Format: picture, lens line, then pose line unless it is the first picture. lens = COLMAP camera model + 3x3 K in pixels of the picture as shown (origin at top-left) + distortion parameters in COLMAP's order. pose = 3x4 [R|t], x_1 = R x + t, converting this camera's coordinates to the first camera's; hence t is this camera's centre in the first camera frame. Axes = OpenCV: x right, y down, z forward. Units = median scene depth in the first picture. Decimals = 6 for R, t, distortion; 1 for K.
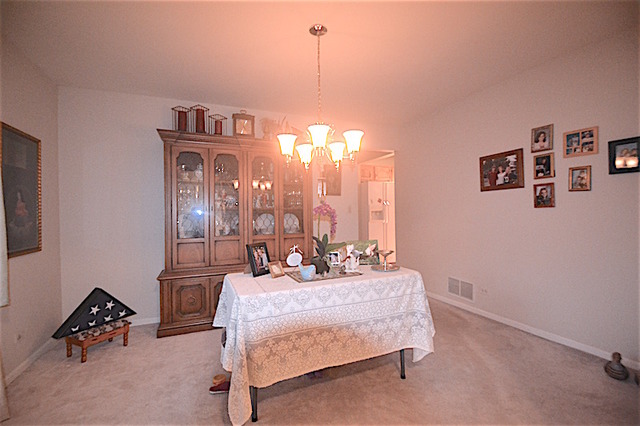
lens RADIAL K [[283.8, 0, 320.0], [0, 283.8, 213.0], [0, 0, 1]] dist [0.001250, -0.012316]
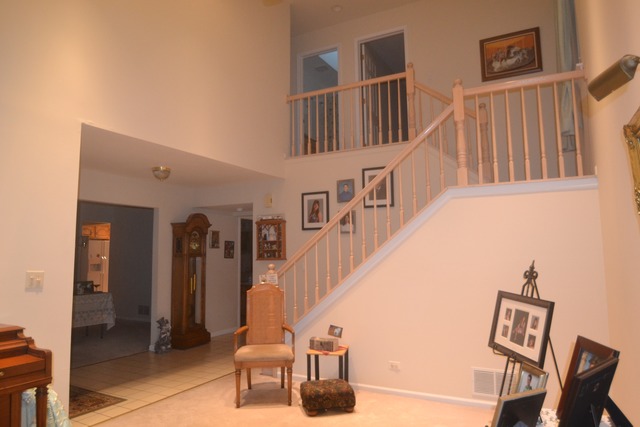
lens RADIAL K [[428.9, 0, 320.0], [0, 428.9, 213.5], [0, 0, 1]] dist [-0.002963, -0.000941]
pose [[0.783778, 0.057833, 0.618343, -0.226542], [0.003435, 0.995236, -0.097436, -0.045270], [-0.621032, 0.078492, 0.779845, -1.224444]]
